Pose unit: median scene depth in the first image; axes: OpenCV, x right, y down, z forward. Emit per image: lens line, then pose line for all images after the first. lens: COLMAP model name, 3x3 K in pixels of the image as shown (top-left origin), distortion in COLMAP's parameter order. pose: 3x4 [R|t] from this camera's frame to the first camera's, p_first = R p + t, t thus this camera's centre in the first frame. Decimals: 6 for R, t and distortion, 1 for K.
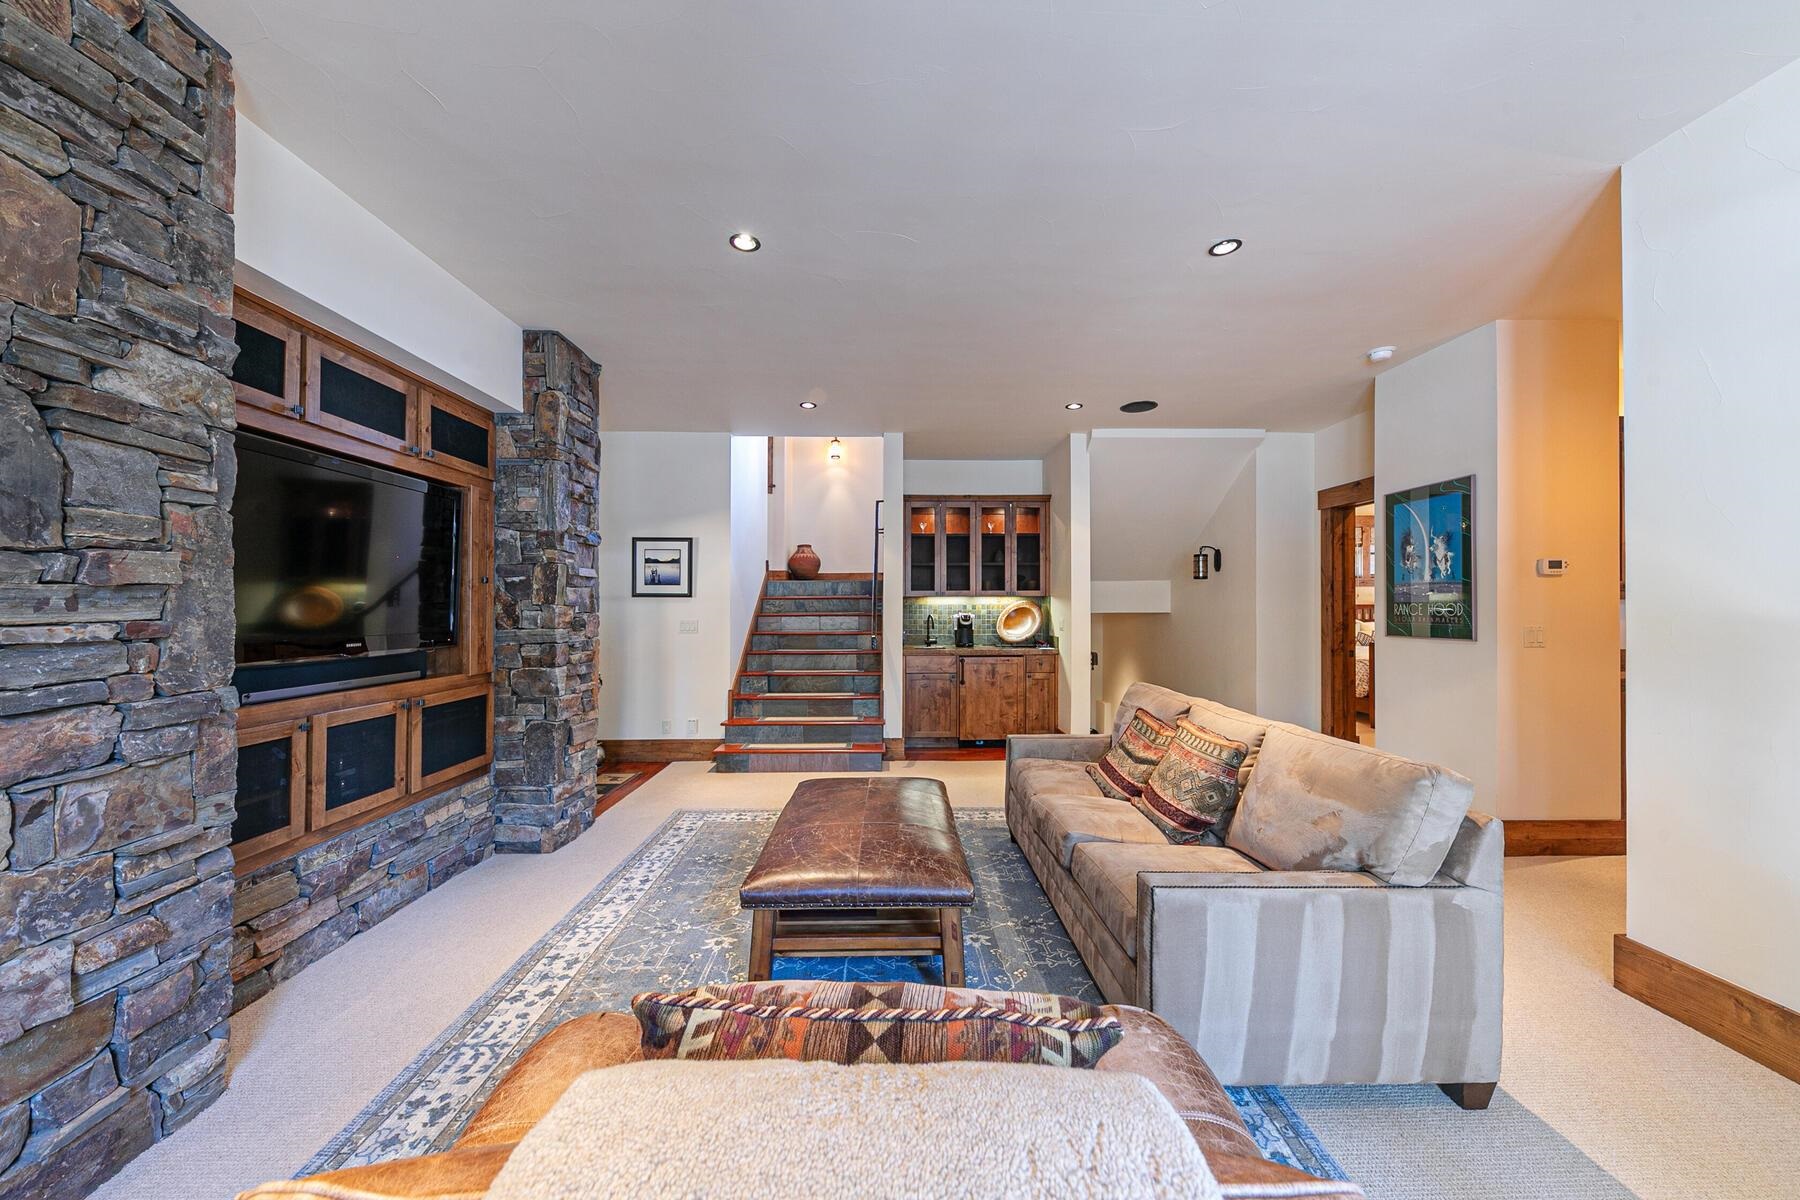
lens RADIAL K [[643.0, 0, 905.6], [0, 643.0, 610.3], [0, 0, 1]] dist [-0.000986, -0.000241]
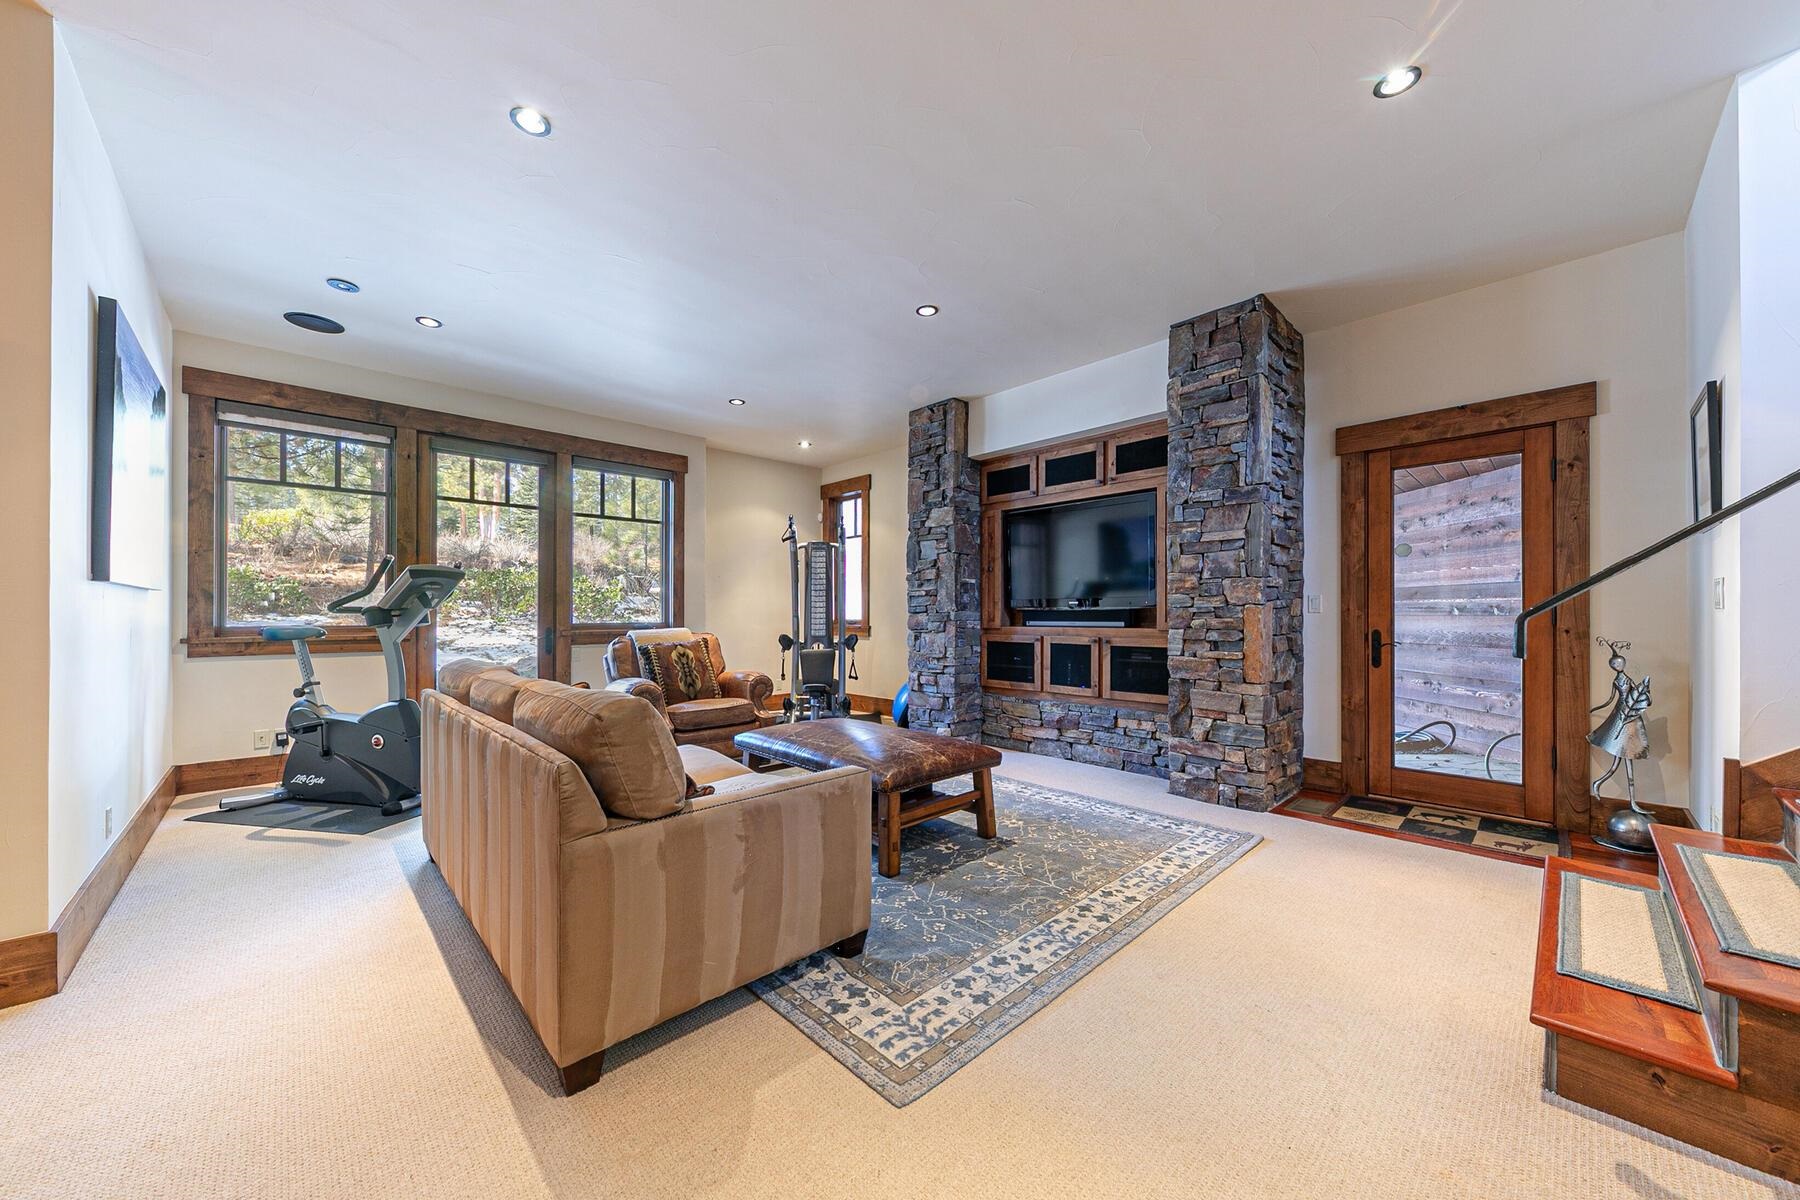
lens RADIAL K [[643.0, 0, 909.8], [0, 643.0, 601.7], [0, 0, 1]] dist [-0.000986, -0.000241]
pose [[-0.738097, -0.009421, -0.674629, 0.730715], [0.000572, 0.999893, -0.014589, 0.078735], [0.674695, -0.011154, -0.738013, 2.059373]]
